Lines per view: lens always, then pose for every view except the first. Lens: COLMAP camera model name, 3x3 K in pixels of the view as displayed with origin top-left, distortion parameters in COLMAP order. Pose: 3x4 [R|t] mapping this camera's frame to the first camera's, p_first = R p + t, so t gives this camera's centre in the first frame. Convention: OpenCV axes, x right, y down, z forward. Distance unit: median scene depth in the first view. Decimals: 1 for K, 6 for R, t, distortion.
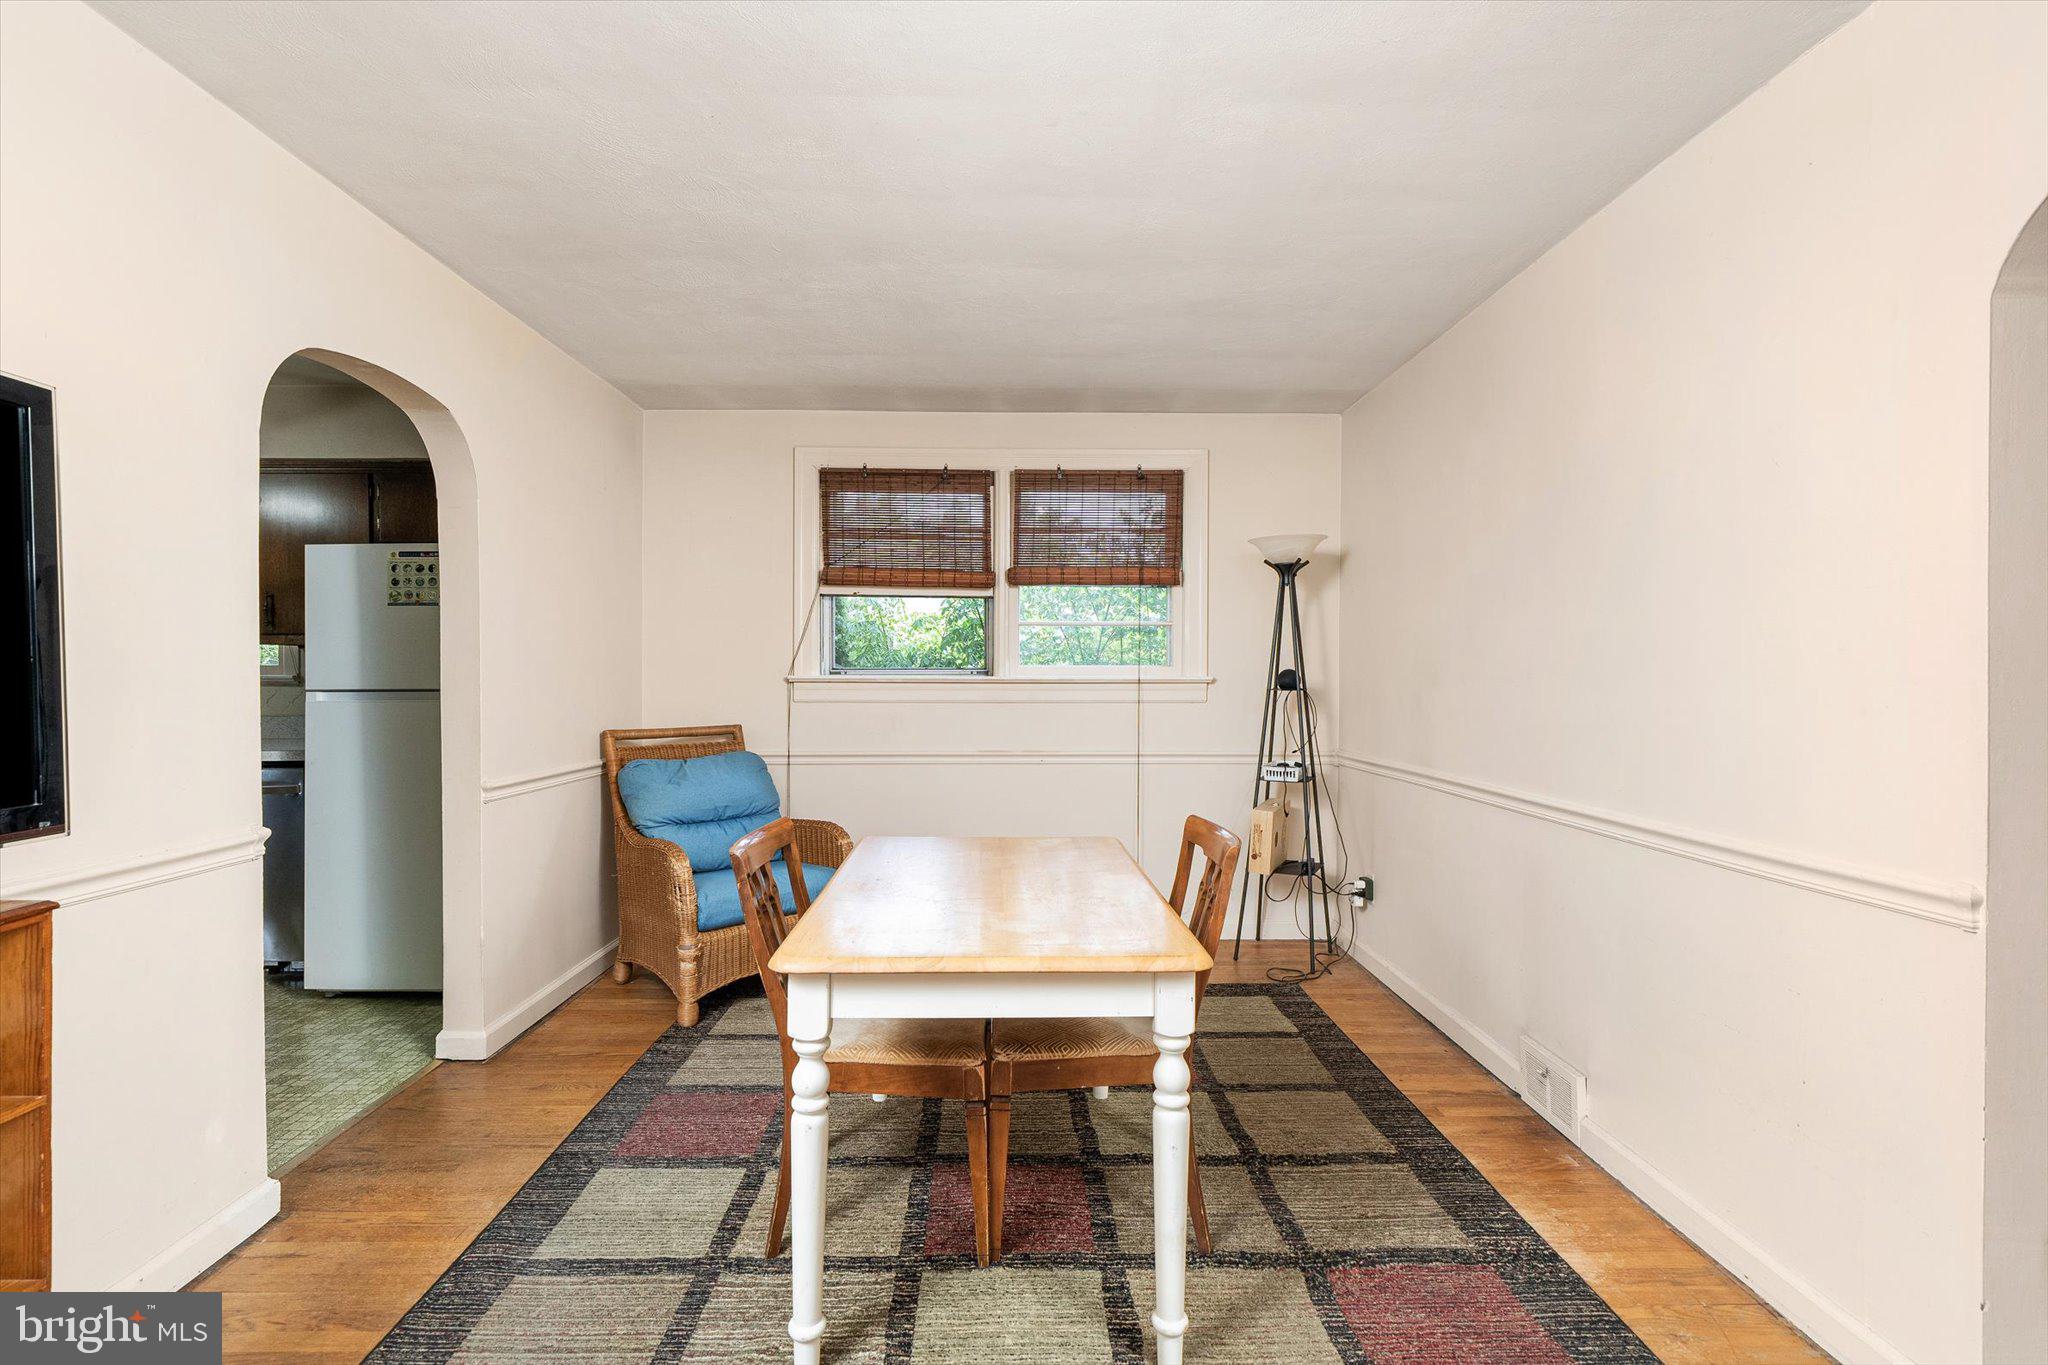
lens RADIAL K [[983.5, 0, 1015.9], [0, 983.5, 684.8], [0, 0, 1]] dist [-0.004280, -0.000280]
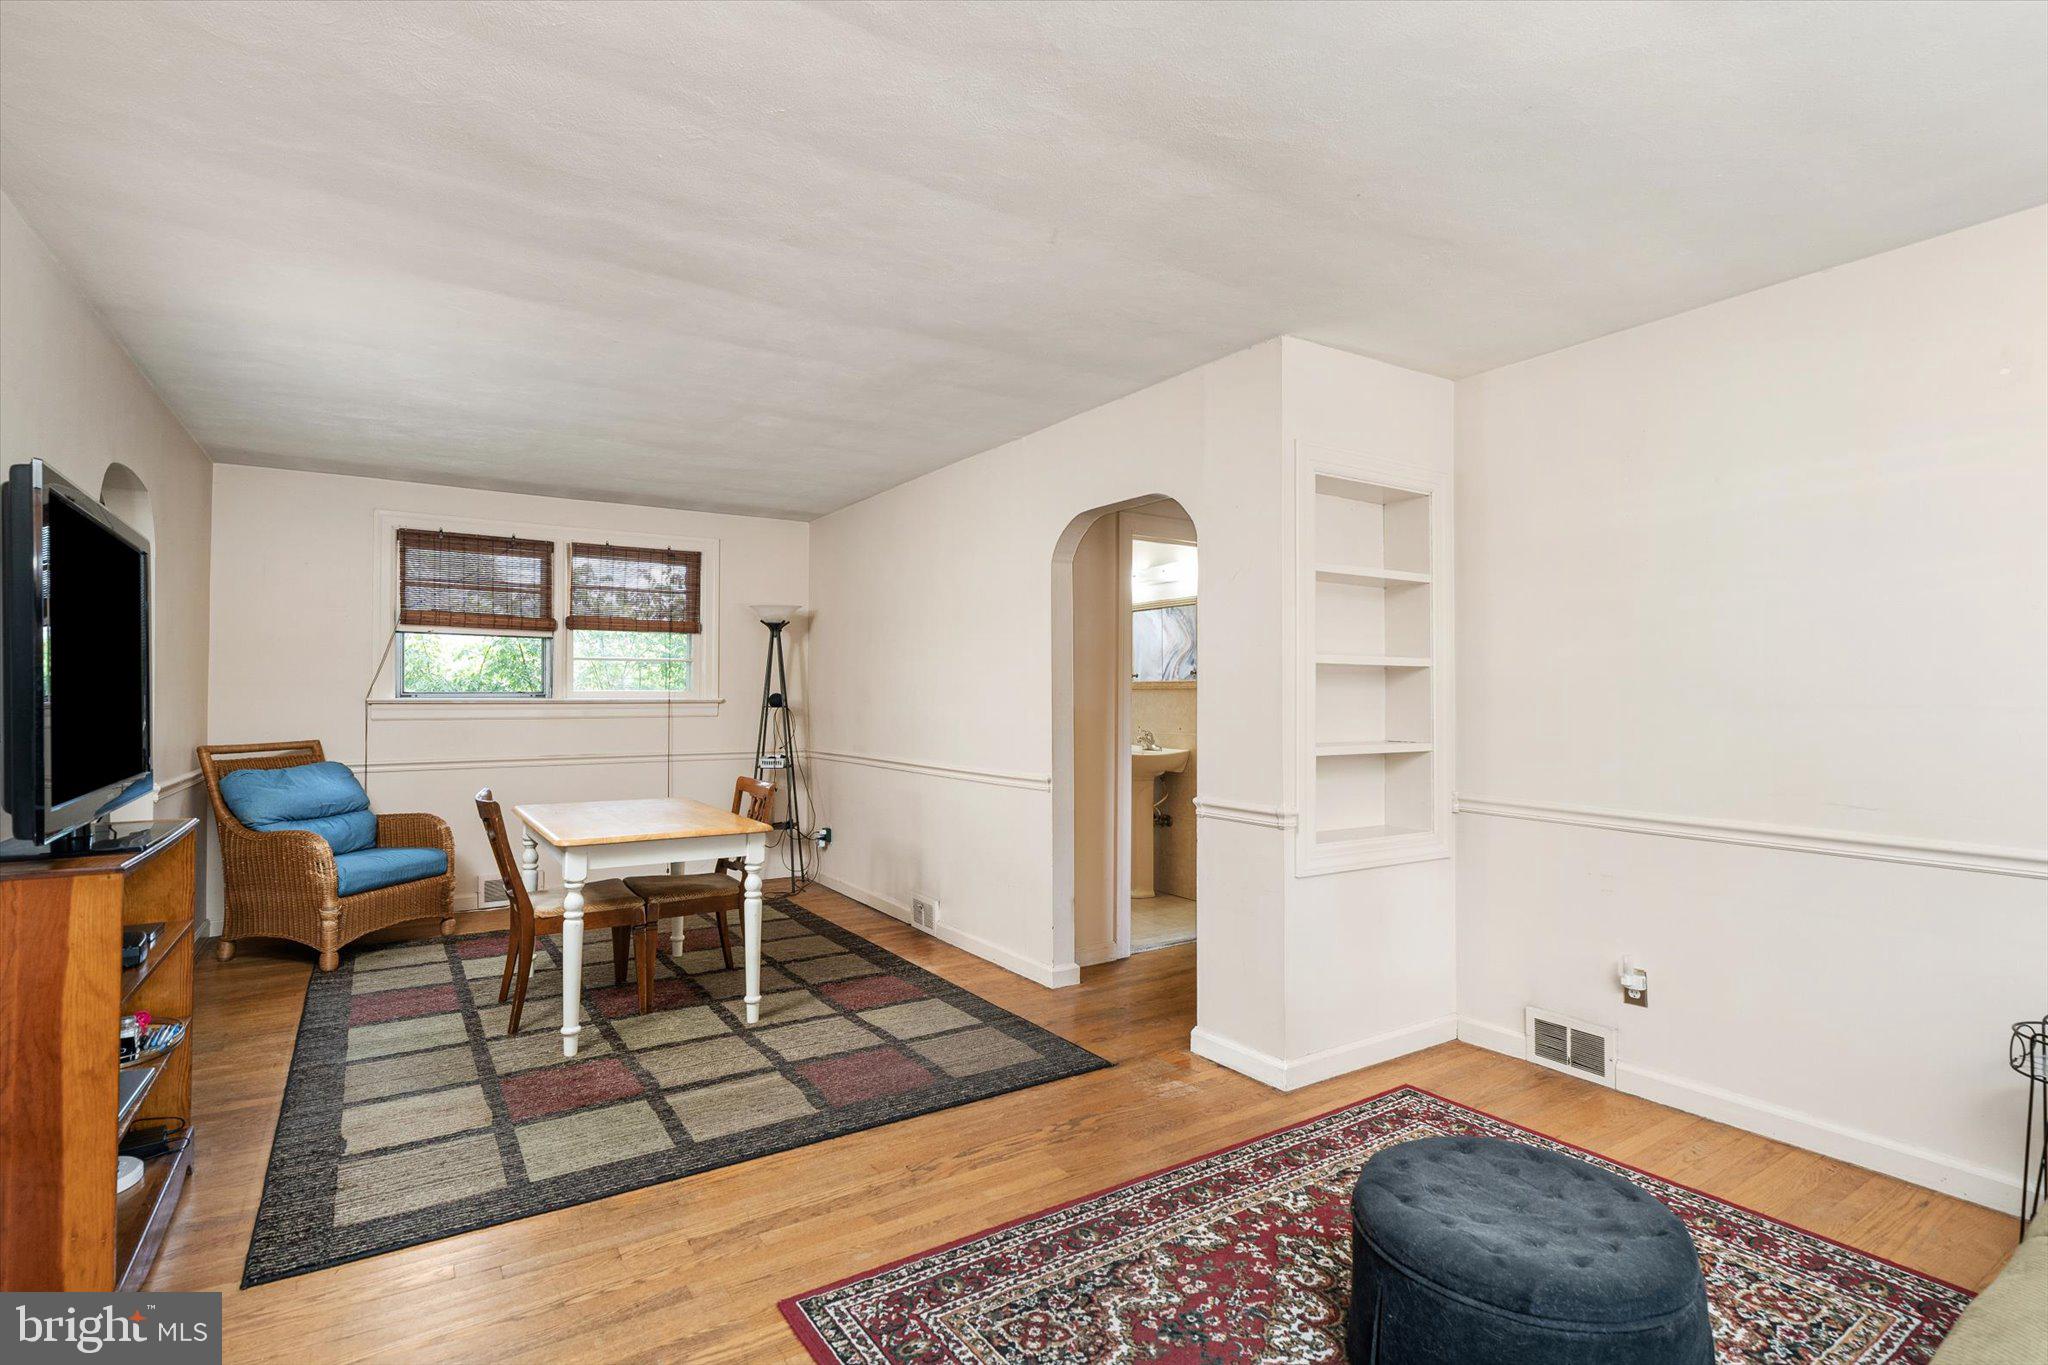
lens RADIAL K [[983.5, 0, 1015.9], [0, 983.5, 684.8], [0, 0, 1]] dist [-0.004280, -0.000280]
pose [[0.852250, 0.004738, 0.523114, -0.197186], [0.005821, 0.999811, -0.018540, 0.001103], [-0.523103, 0.018846, 0.852061, -0.471213]]
